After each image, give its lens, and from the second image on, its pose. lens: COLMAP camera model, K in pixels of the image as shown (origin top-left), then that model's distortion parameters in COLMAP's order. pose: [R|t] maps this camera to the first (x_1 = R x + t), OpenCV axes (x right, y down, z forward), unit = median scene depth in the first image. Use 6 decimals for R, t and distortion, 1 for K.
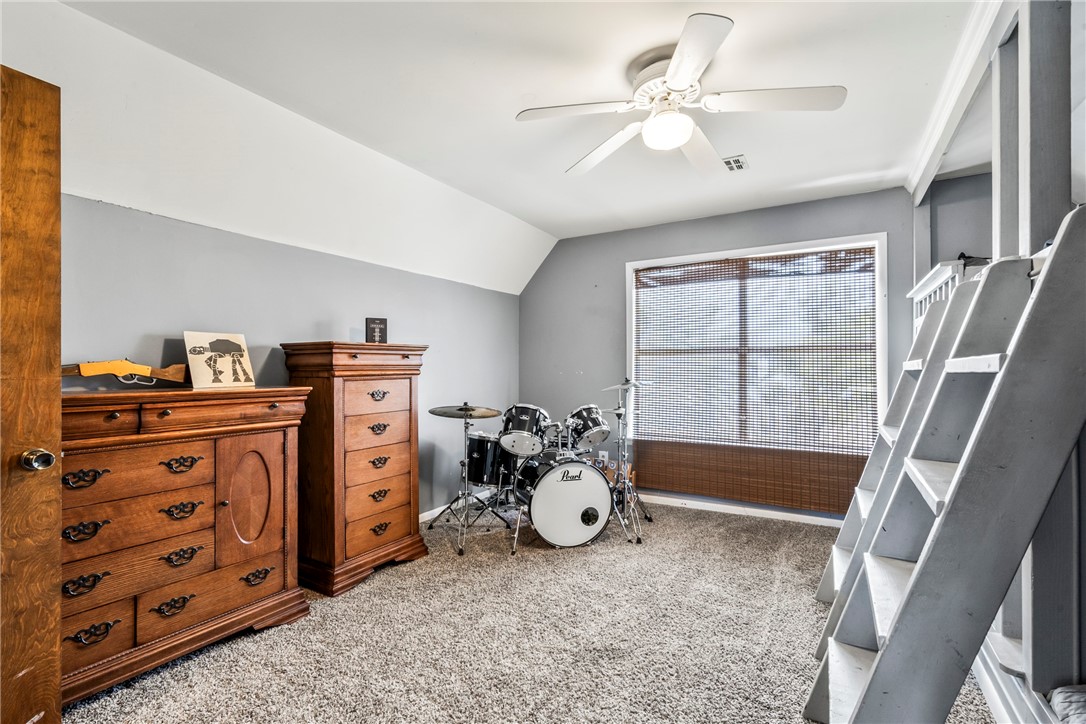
lens RADIAL K [[495.4, 0, 533.9], [0, 495.4, 358.4], [0, 0, 1]] dist [-0.001303, 0.000390]
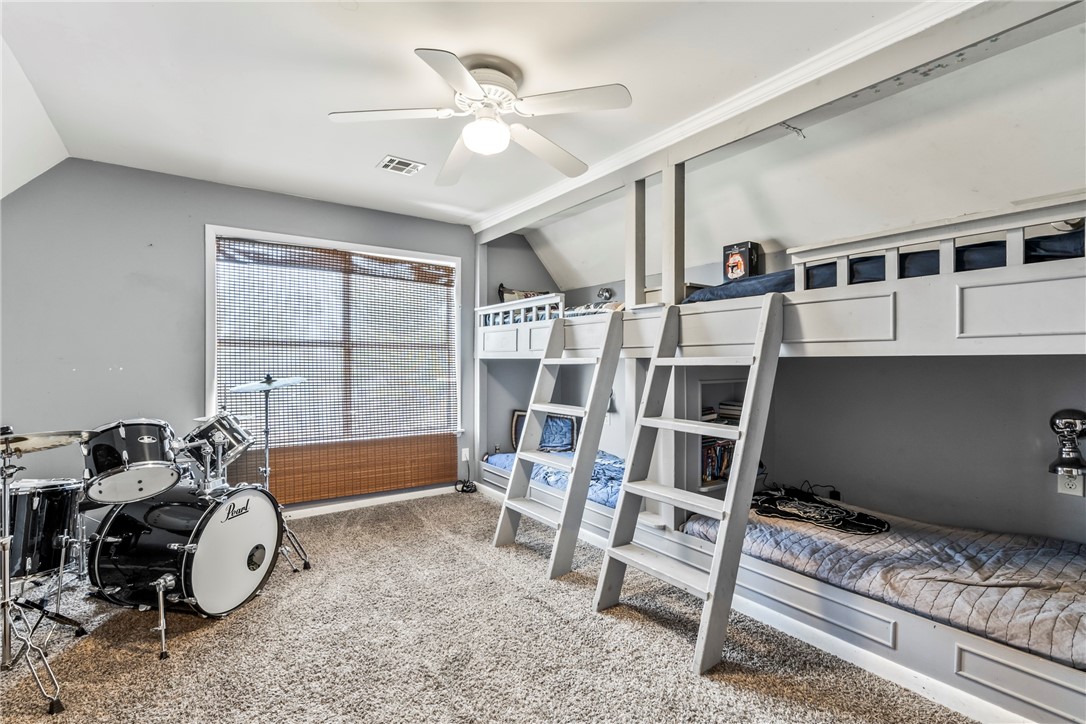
lens RADIAL K [[495.4, 0, 533.9], [0, 495.4, 358.4], [0, 0, 1]] dist [-0.001303, 0.000390]
pose [[0.410074, 0.011475, 0.911980, -0.386458], [-0.018182, 0.999825, -0.004405, 0.009718], [-0.911871, -0.014775, 0.410211, 0.289843]]
